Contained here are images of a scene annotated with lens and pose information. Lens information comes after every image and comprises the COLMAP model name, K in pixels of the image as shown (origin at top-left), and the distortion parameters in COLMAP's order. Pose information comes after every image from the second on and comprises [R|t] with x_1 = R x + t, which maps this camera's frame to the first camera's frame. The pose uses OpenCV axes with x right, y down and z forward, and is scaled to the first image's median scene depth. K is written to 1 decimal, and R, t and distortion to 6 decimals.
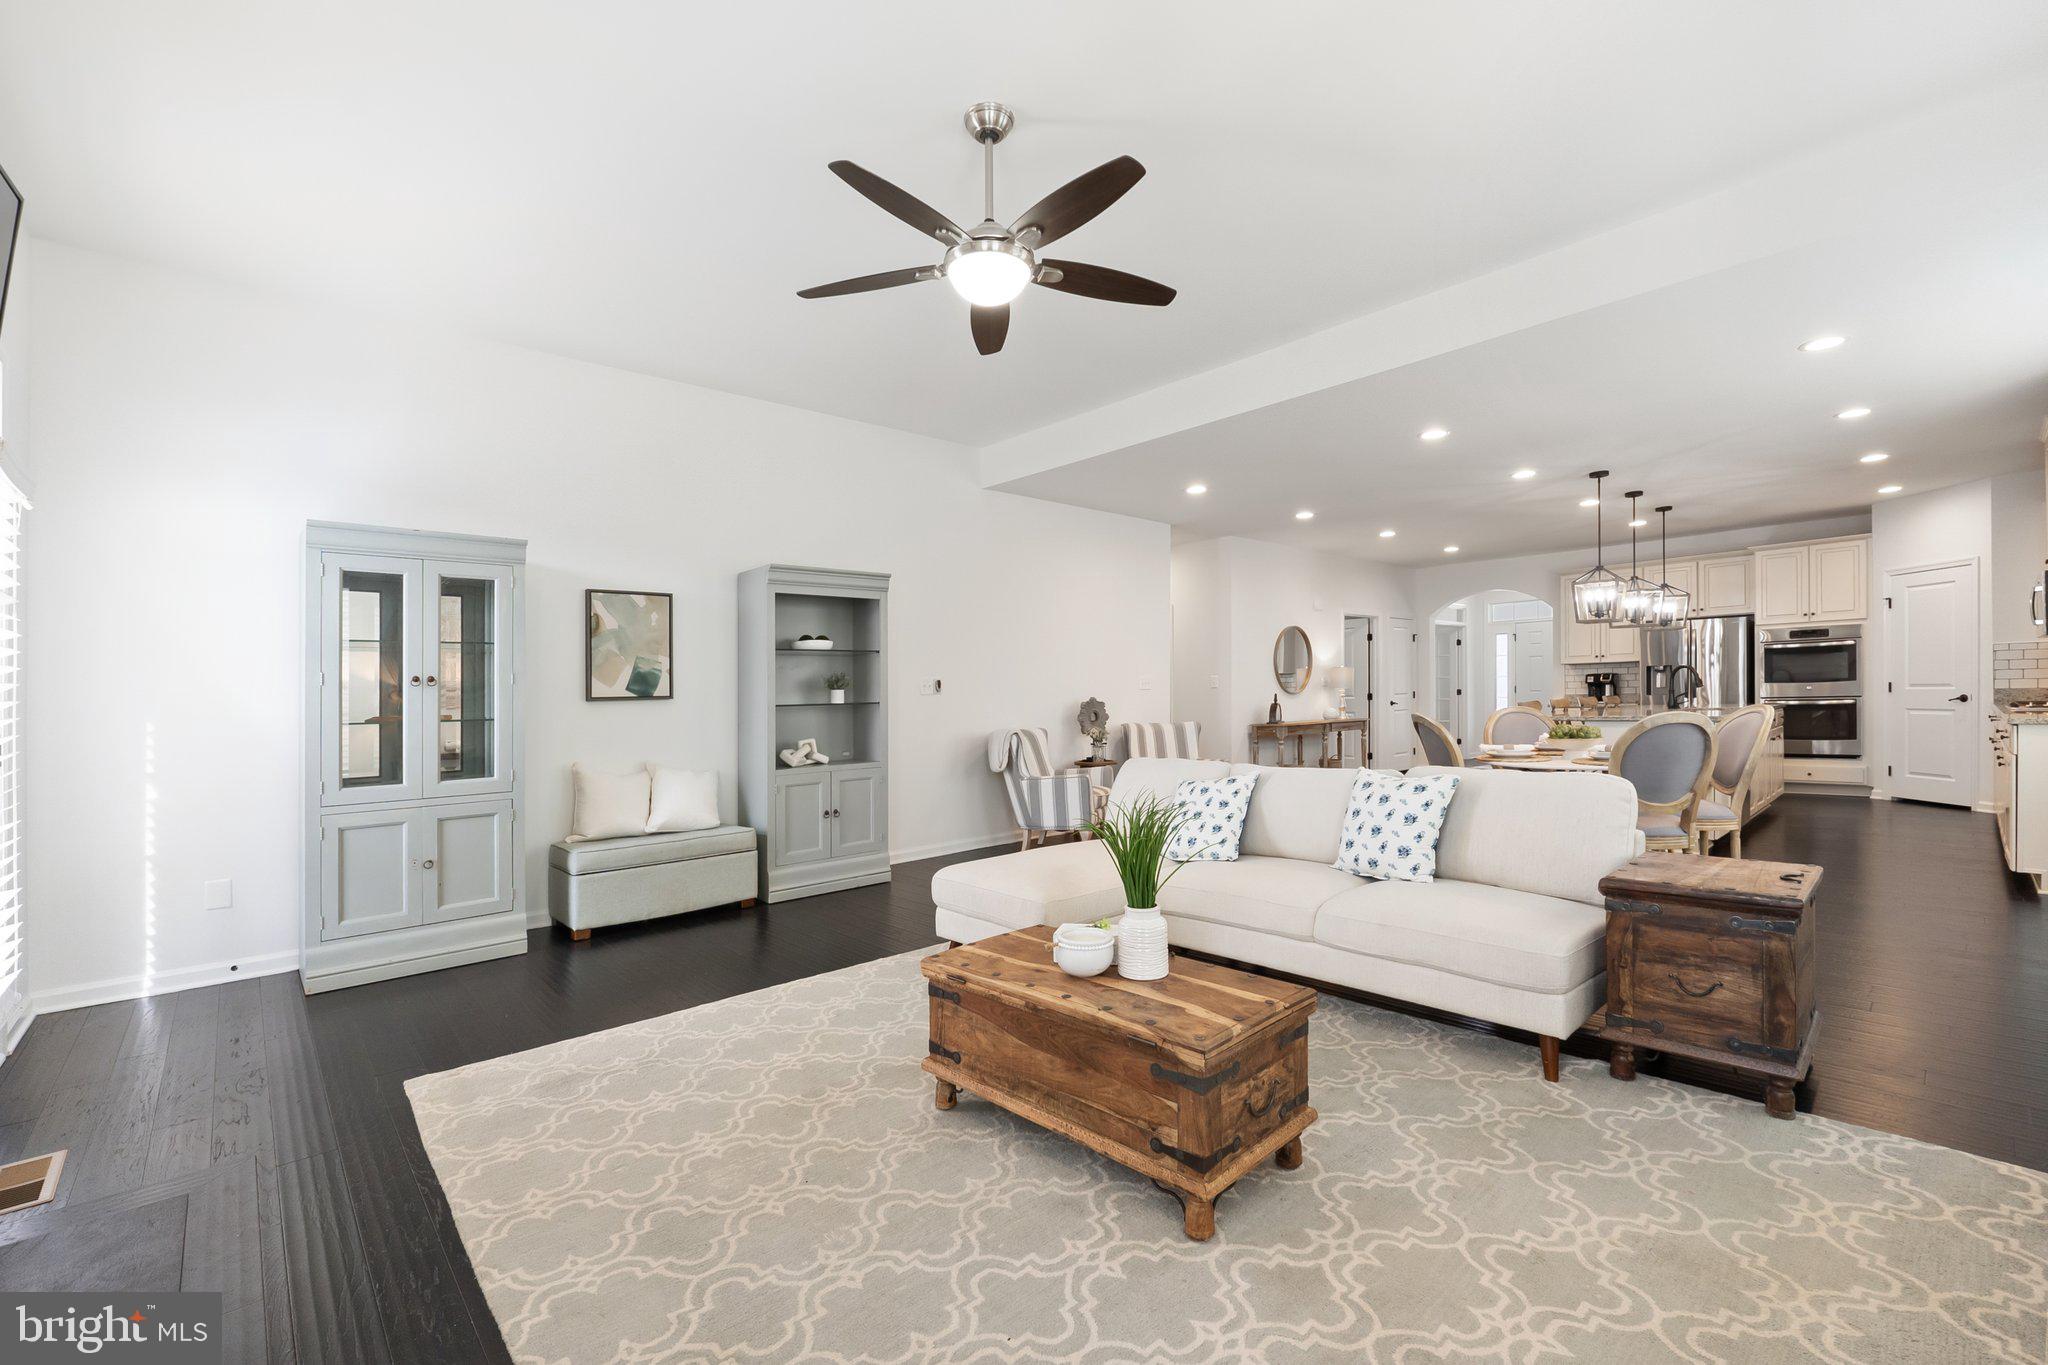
lens RADIAL K [[877.9, 0, 1028.9], [0, 877.9, 699.9], [0, 0, 1]] dist [-0.005390, 0.000681]
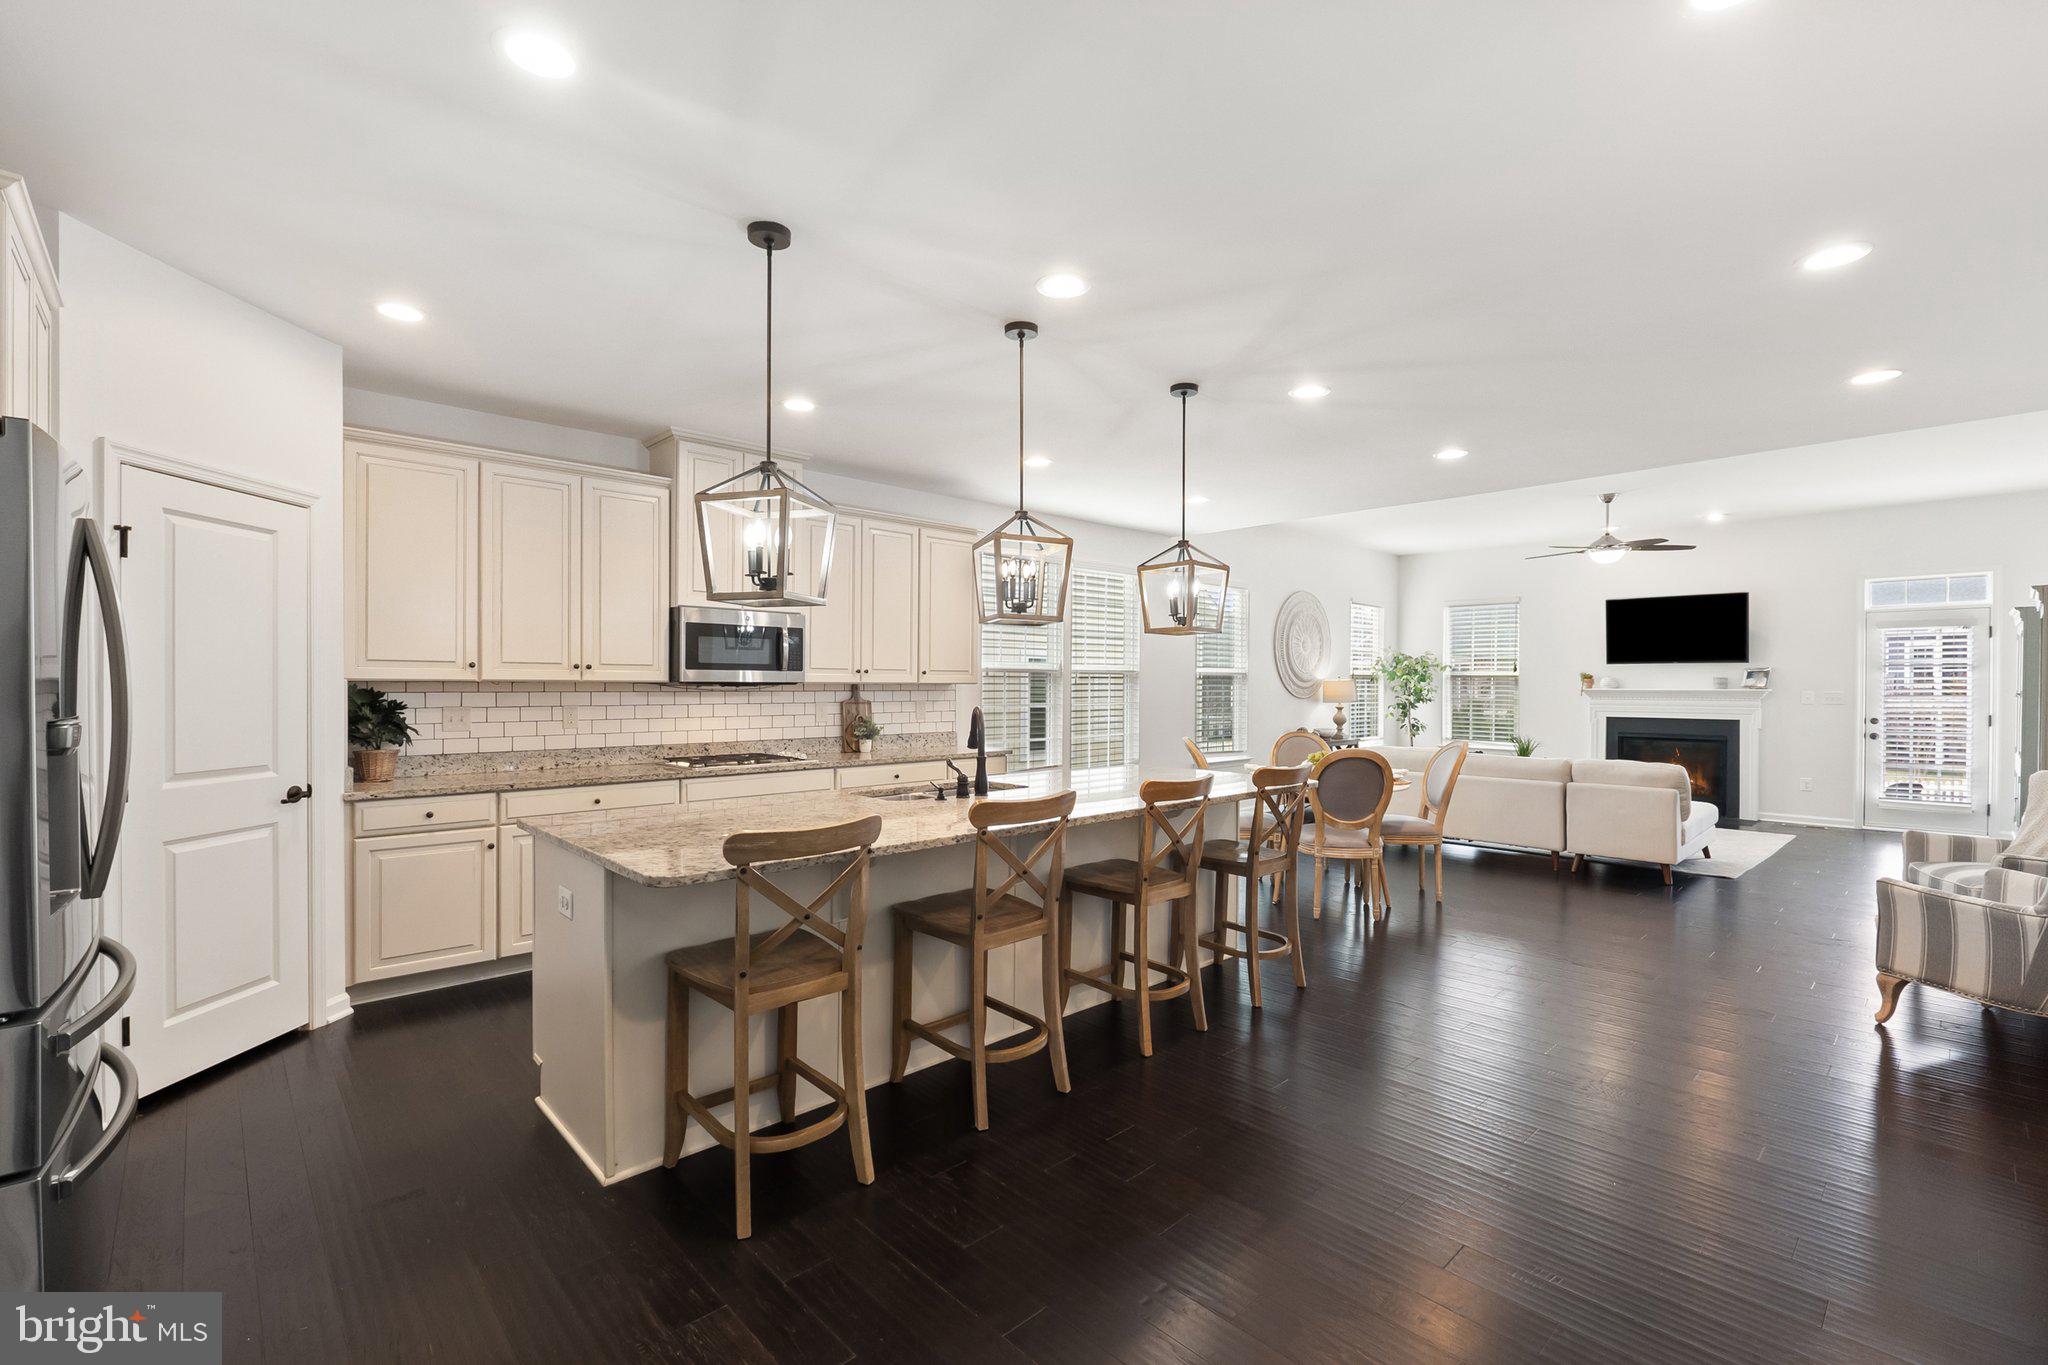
lens RADIAL K [[877.9, 0, 1042.5], [0, 877.9, 692.4], [0, 0, 1]] dist [-0.005390, 0.000681]
pose [[-0.999396, 0.024642, -0.024505, 0.877614], [0.024318, 0.999614, 0.013407, -0.065714], [0.024826, 0.012803, -0.999610, 1.859113]]
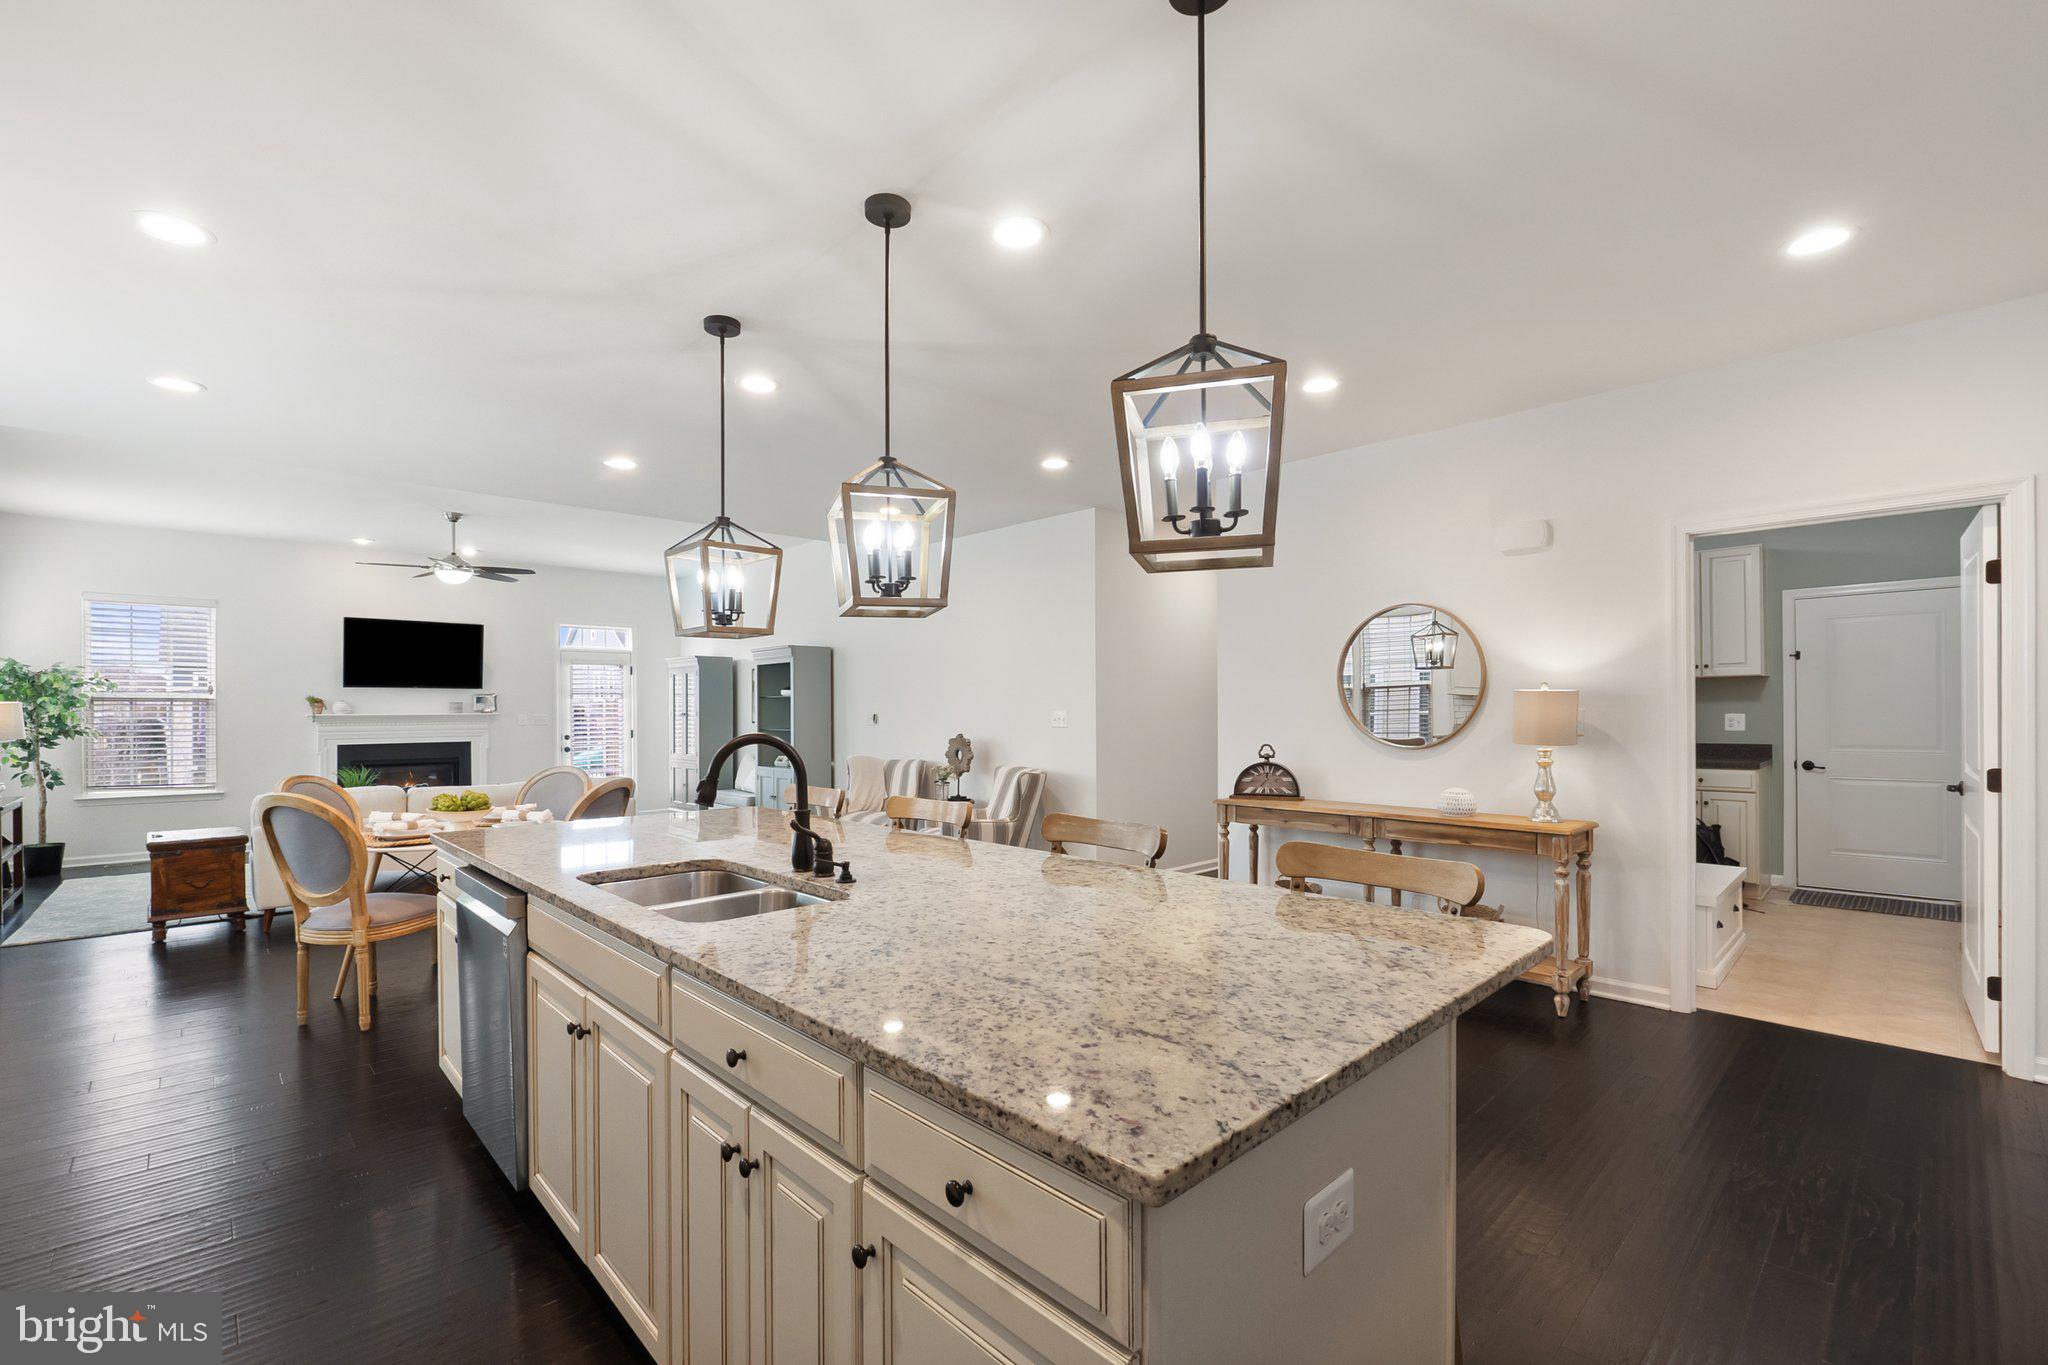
lens RADIAL K [[877.9, 0, 985.6], [0, 877.9, 707.6], [0, 0, 1]] dist [-0.005390, 0.000681]
pose [[0.007615, 0.023399, -0.999697, 1.314139], [0.001429, 0.999725, 0.023410, -0.069519], [0.999970, -0.001606, 0.007580, 1.297717]]
